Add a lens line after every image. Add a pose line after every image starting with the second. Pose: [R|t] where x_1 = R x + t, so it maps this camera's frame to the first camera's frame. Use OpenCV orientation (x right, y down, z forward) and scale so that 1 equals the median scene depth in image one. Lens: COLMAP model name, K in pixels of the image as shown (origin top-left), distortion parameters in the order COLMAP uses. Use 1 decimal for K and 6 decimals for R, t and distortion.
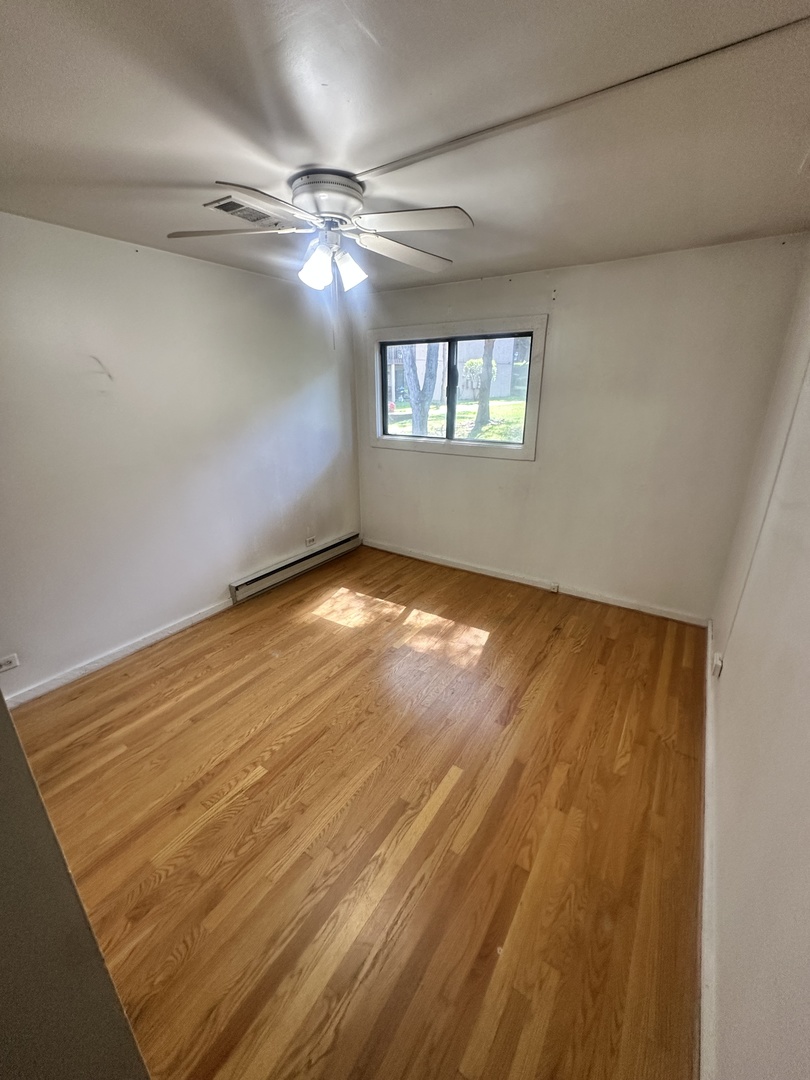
lens RADIAL K [[430.2, 0, 402.6], [0, 430.2, 538.5], [0, 0, 1]] dist [-0.004619, 0.000257]
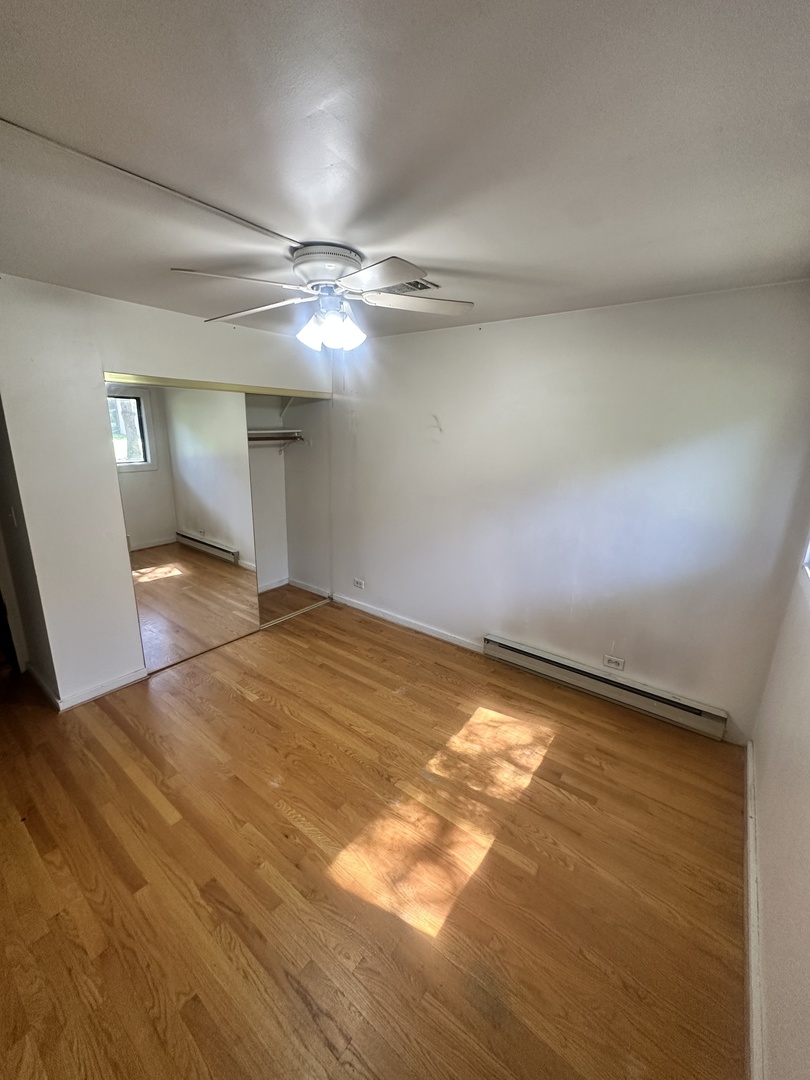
lens RADIAL K [[430.2, 0, 402.7], [0, 430.2, 537.0], [0, 0, 1]] dist [-0.004619, 0.000257]
pose [[-0.064580, 0.249774, -0.966148, 0.665170], [-0.355529, 0.898881, 0.256148, -0.361836], [0.932432, 0.360036, 0.030752, 0.926141]]
